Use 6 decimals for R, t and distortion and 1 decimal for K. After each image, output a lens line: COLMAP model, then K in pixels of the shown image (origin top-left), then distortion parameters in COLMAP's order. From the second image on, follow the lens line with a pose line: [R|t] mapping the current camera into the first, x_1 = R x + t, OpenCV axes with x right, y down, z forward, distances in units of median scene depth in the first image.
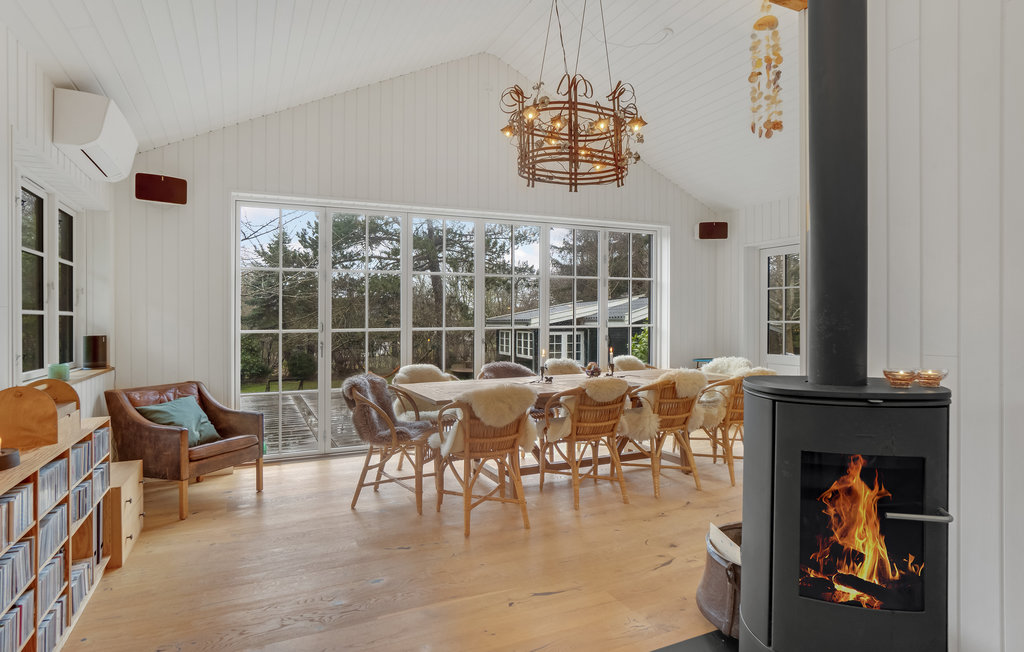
lens RADIAL K [[575.2, 0, 511.6], [0, 575.2, 315.4], [0, 0, 1]] dist [-0.091015, 0.038922]
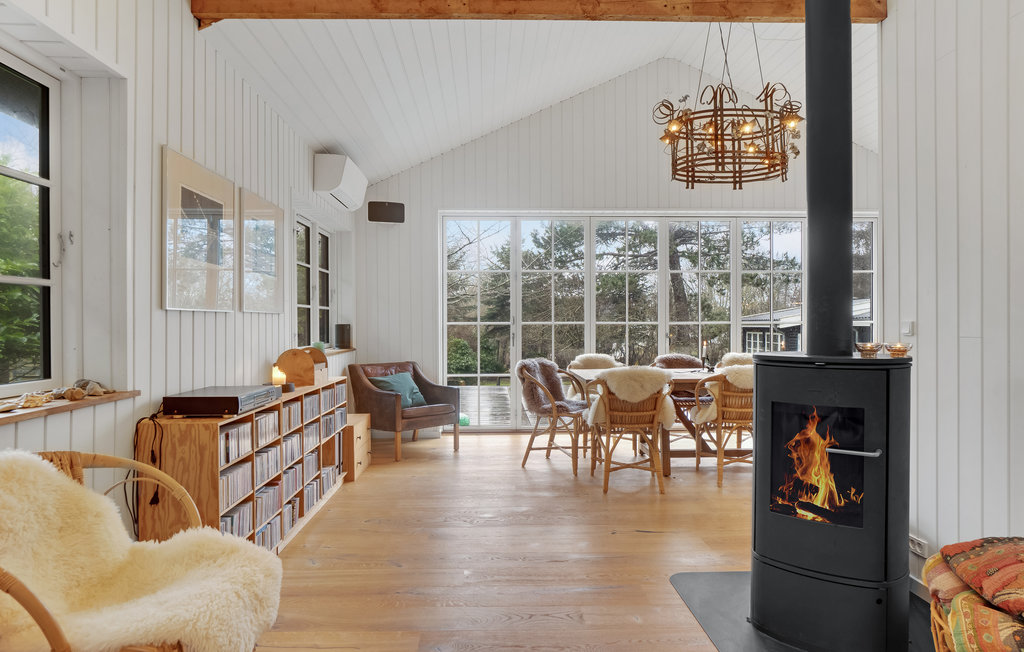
lens RADIAL K [[604.2, 0, 512.0], [0, 604.2, 326.0], [0, 0, 1]] dist [-0.091085, 0.000995]
pose [[0.924244, 0.006308, -0.381751, 0.188610], [0.000699, 0.999834, 0.018214, 0.014081], [0.381802, -0.017101, 0.924086, -0.198374]]
